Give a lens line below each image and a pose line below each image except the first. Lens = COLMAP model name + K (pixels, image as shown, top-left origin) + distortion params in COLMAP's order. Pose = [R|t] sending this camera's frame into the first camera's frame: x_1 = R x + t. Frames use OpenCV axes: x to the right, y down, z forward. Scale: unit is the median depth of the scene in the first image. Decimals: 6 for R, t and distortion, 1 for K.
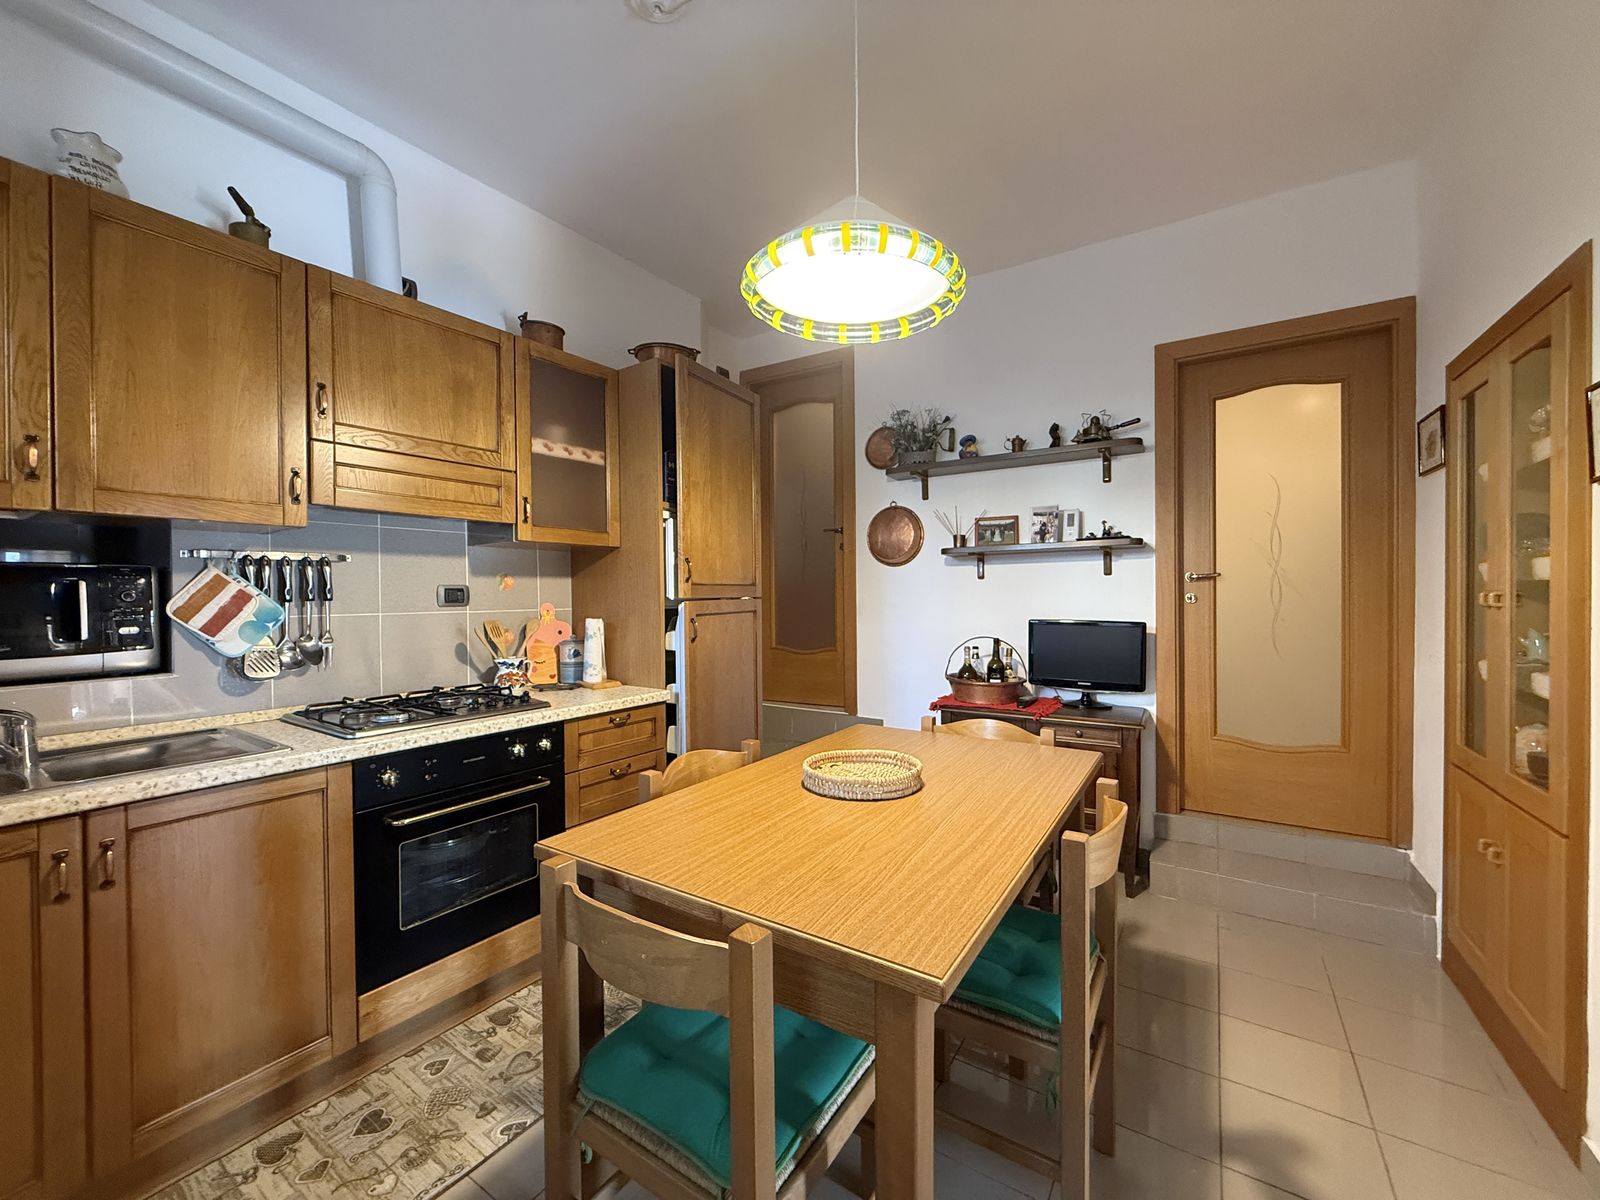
lens RADIAL K [[638.0, 0, 798.0], [0, 638.0, 600.1], [0, 0, 1]] dist [0.001574, -0.000678]
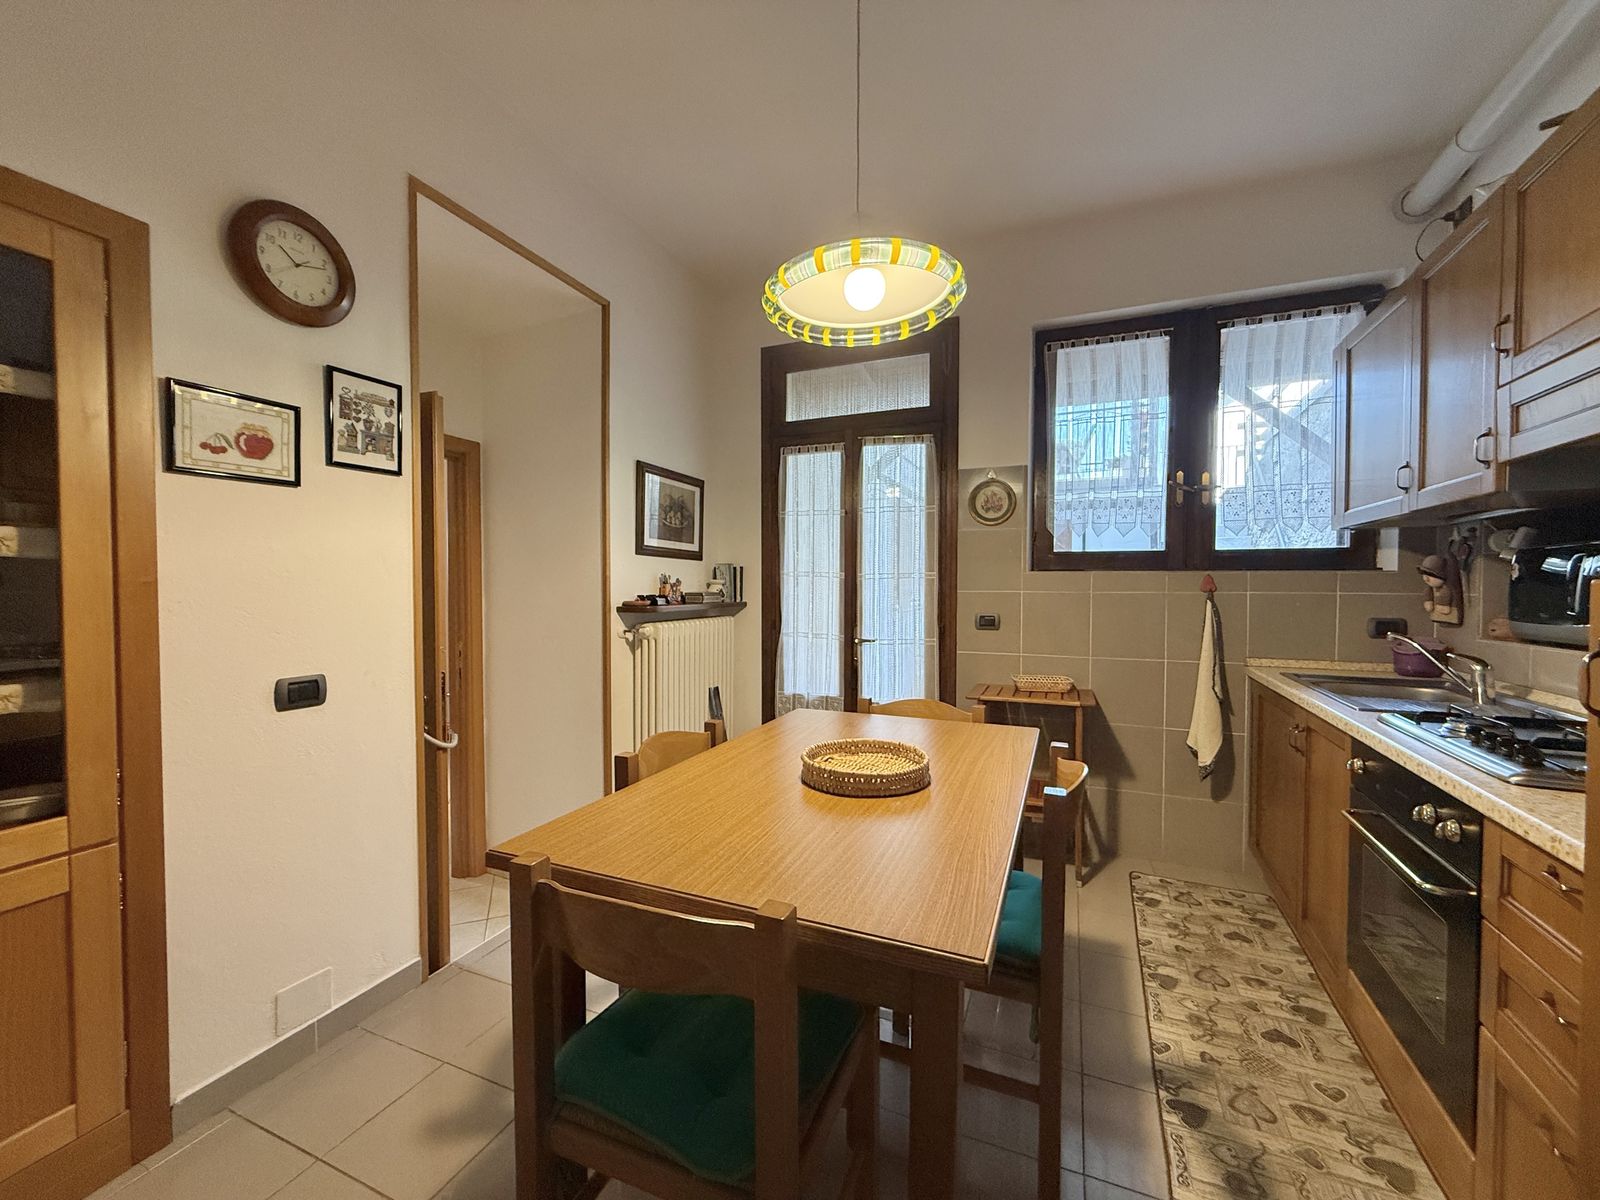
lens RADIAL K [[638.0, 0, 798.0], [0, 638.0, 600.1], [0, 0, 1]] dist [0.001574, -0.000678]
pose [[-0.985746, 0.011510, -0.167845, 0.221454], [0.006223, 0.999469, 0.031995, -0.000187], [0.168124, 0.030495, -0.985294, 1.198722]]
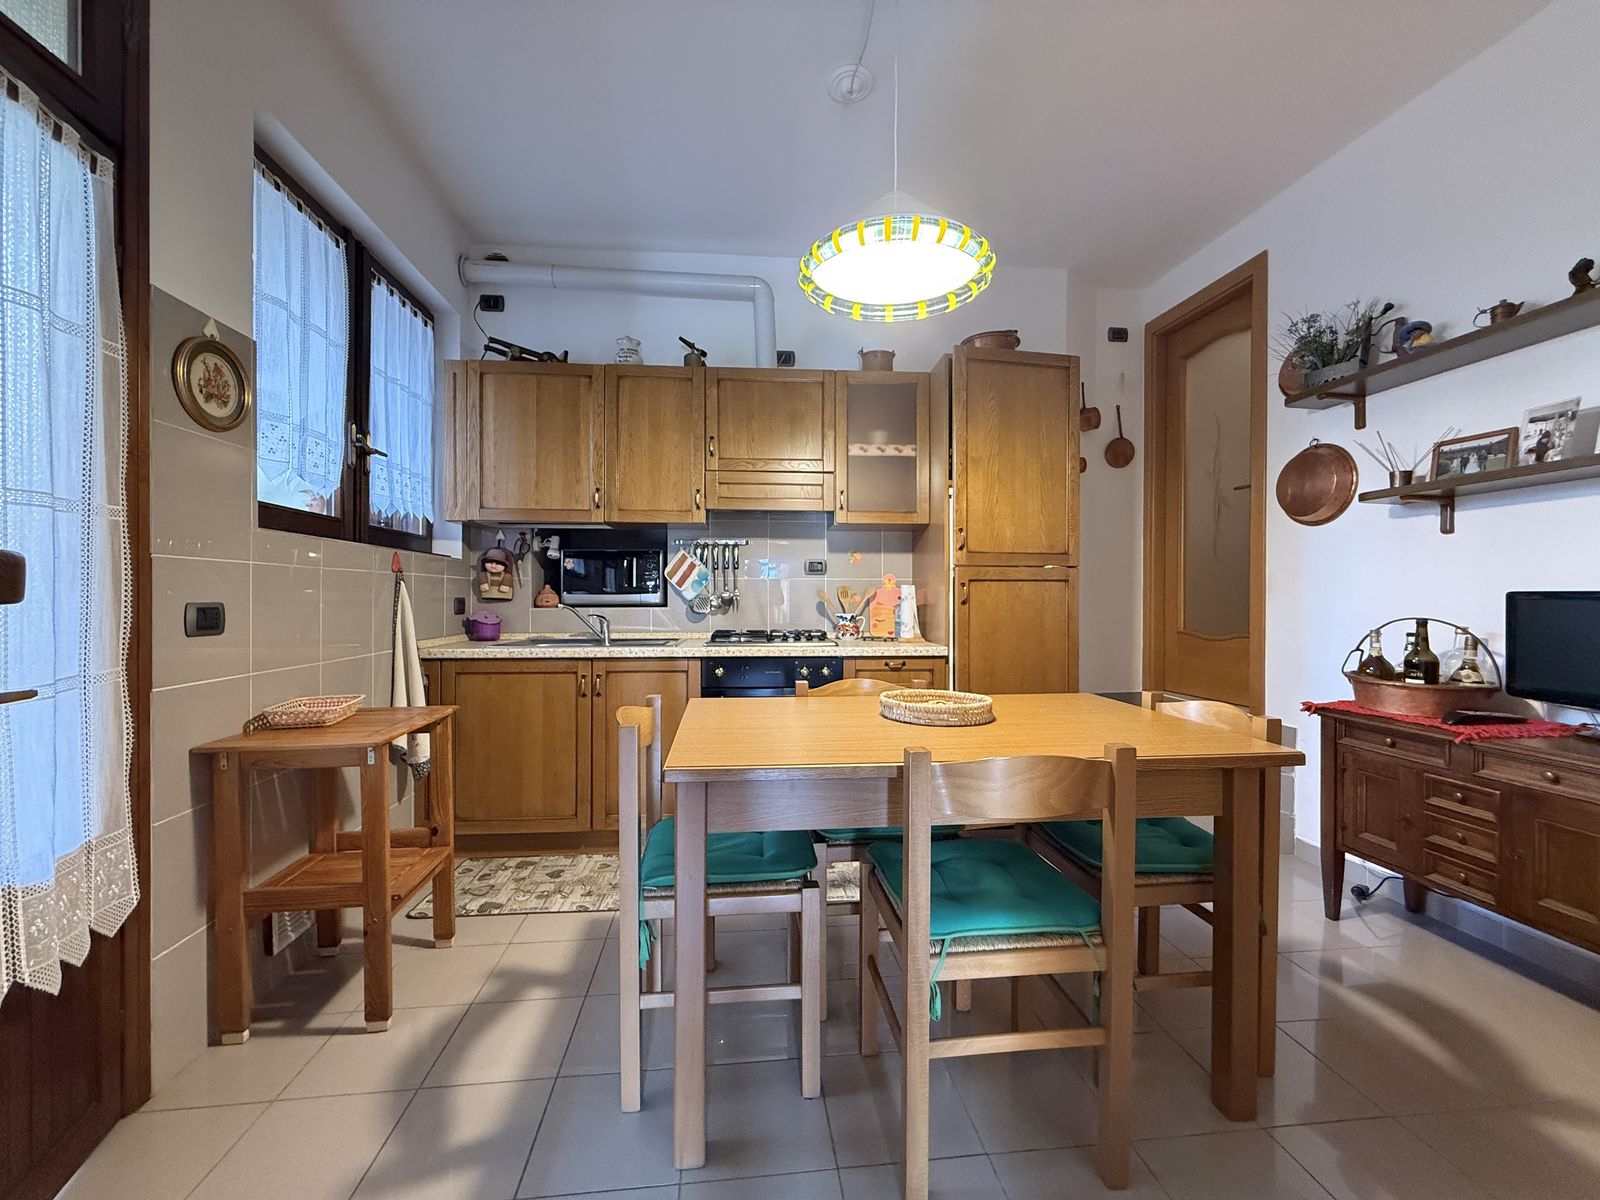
lens RADIAL K [[638.0, 0, 798.0], [0, 638.0, 600.1], [0, 0, 1]] dist [0.001574, -0.000678]
pose [[0.633596, 0.013852, -0.773540, 0.500361], [-0.012910, 0.999890, 0.007331, 0.053609], [0.773556, 0.005342, 0.633705, 0.081796]]
